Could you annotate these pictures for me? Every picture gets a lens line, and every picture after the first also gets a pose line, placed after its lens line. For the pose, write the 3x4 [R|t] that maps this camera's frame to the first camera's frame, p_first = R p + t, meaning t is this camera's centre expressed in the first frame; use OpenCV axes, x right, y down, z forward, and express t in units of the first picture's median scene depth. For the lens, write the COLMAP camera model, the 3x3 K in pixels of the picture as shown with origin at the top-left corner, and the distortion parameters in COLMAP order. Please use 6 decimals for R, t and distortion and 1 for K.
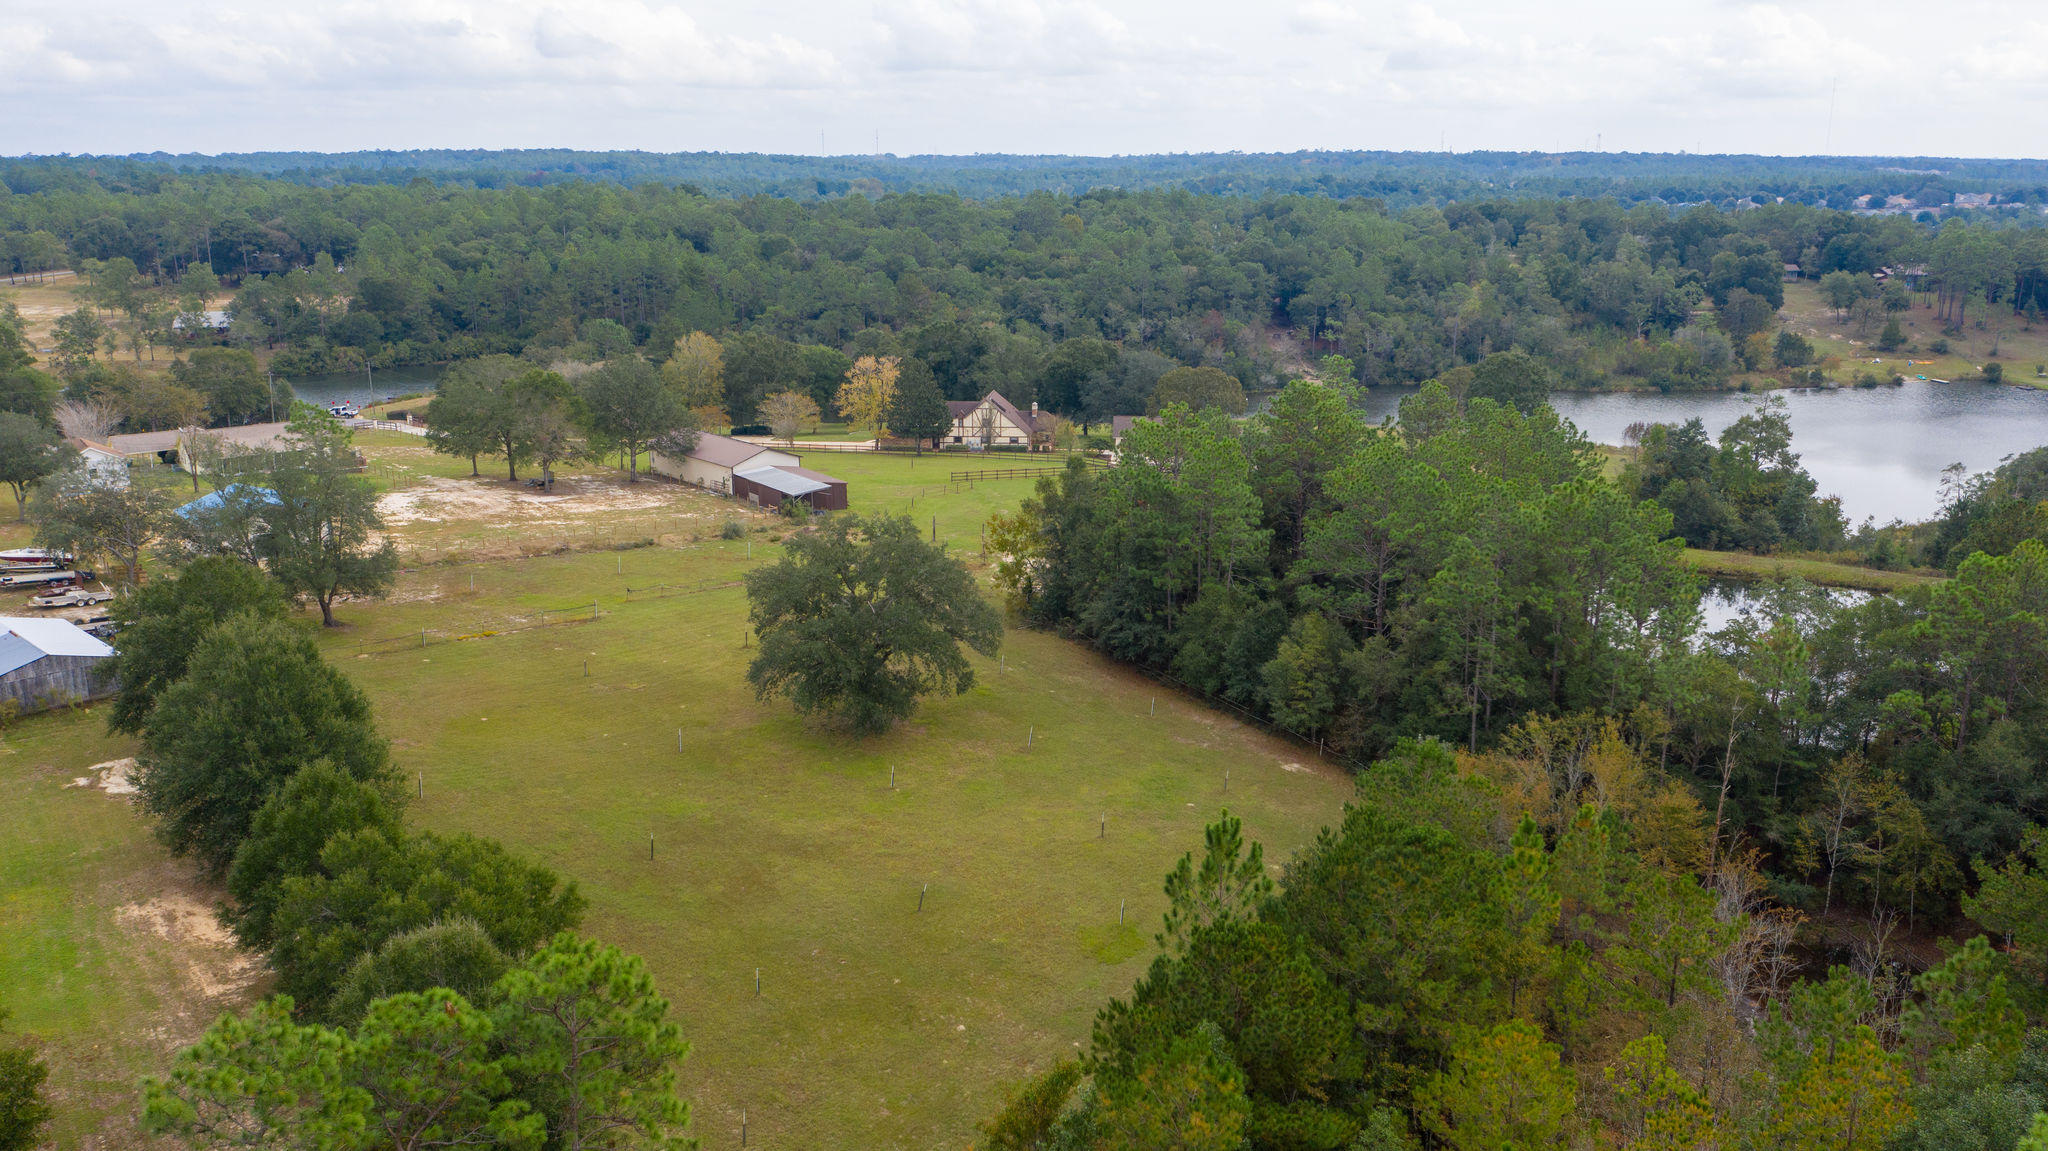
lens RADIAL K [[1607.2, 0, 1030.9], [0, 1607.2, 576.1], [0, 0, 1]] dist [-0.015830, -0.006485]
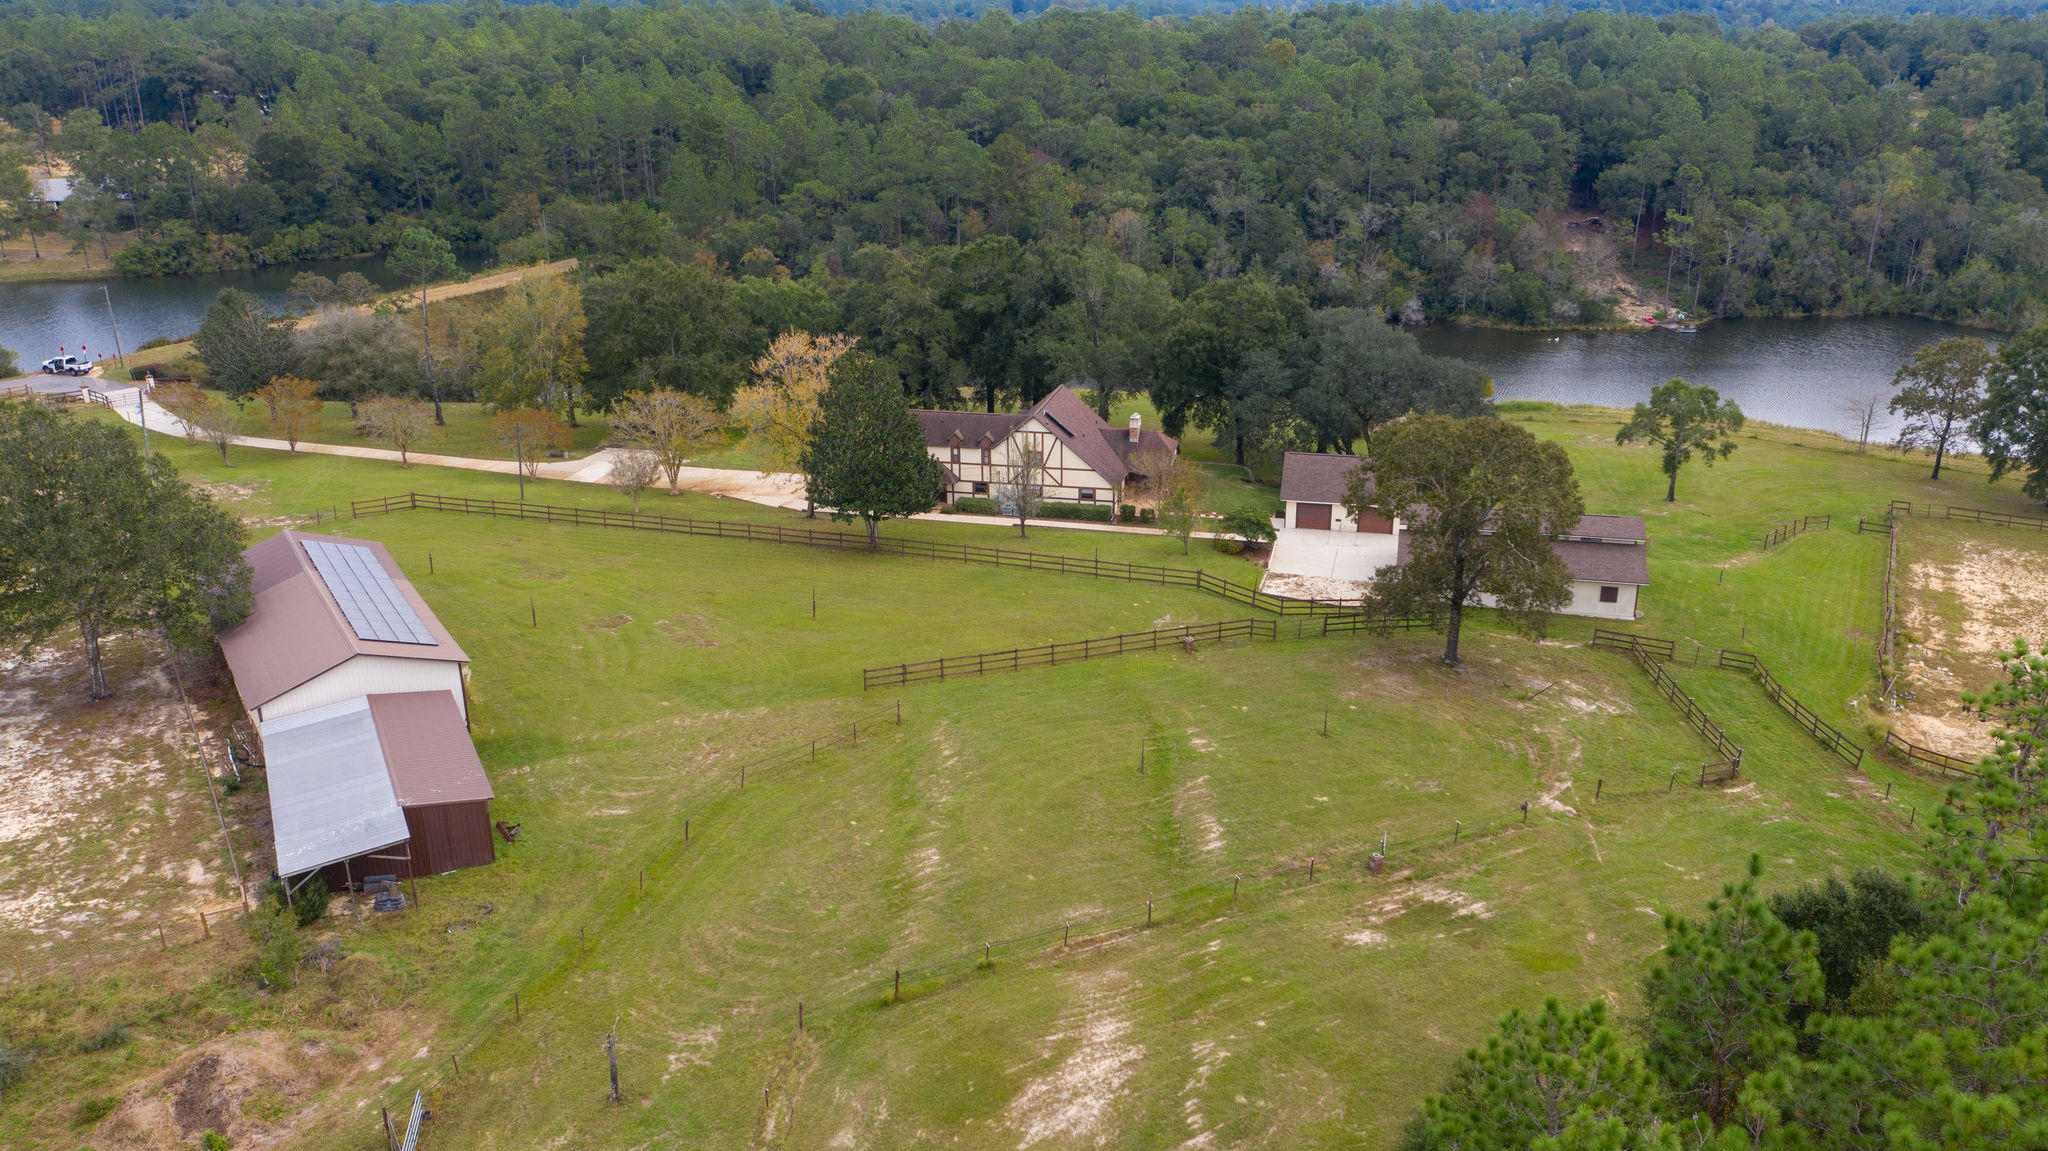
lens RADIAL K [[1607.2, 0, 1024.2], [0, 1607.2, 570.2], [0, 0, 1]] dist [-0.015830, -0.006485]
pose [[0.989403, 0.043309, -0.138583, 0.027474], [-0.029215, 0.994339, 0.102162, -0.073512], [0.142223, -0.097031, 0.985067, 0.318813]]
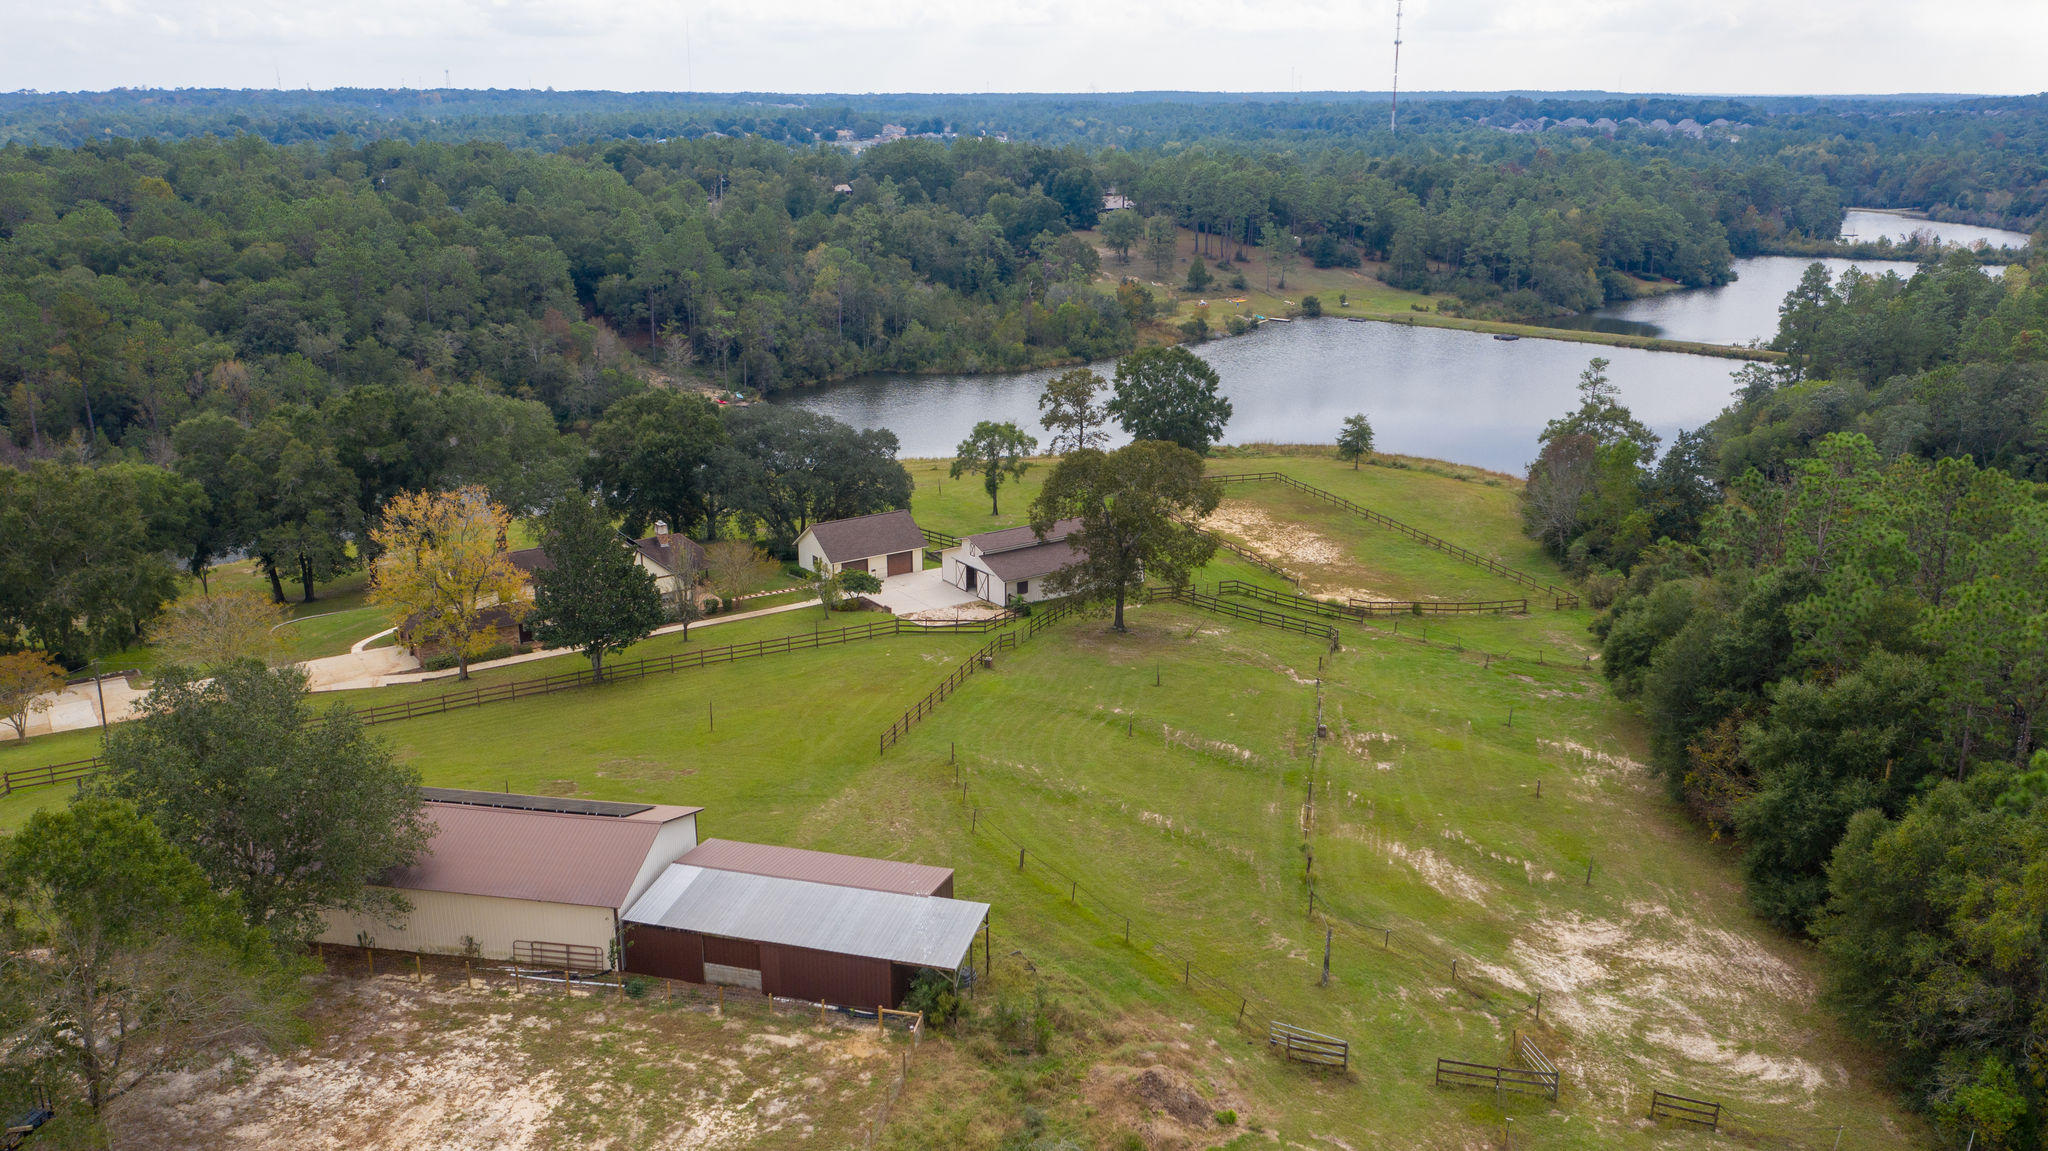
lens RADIAL K [[1607.2, 0, 1037.9], [0, 1607.2, 581.1], [0, 0, 1]] dist [-0.015830, -0.006485]
pose [[0.767724, -0.182914, 0.614119, -0.161473], [0.159050, 0.982796, 0.093892, -0.079391], [-0.620727, 0.025593, 0.783609, 0.326613]]
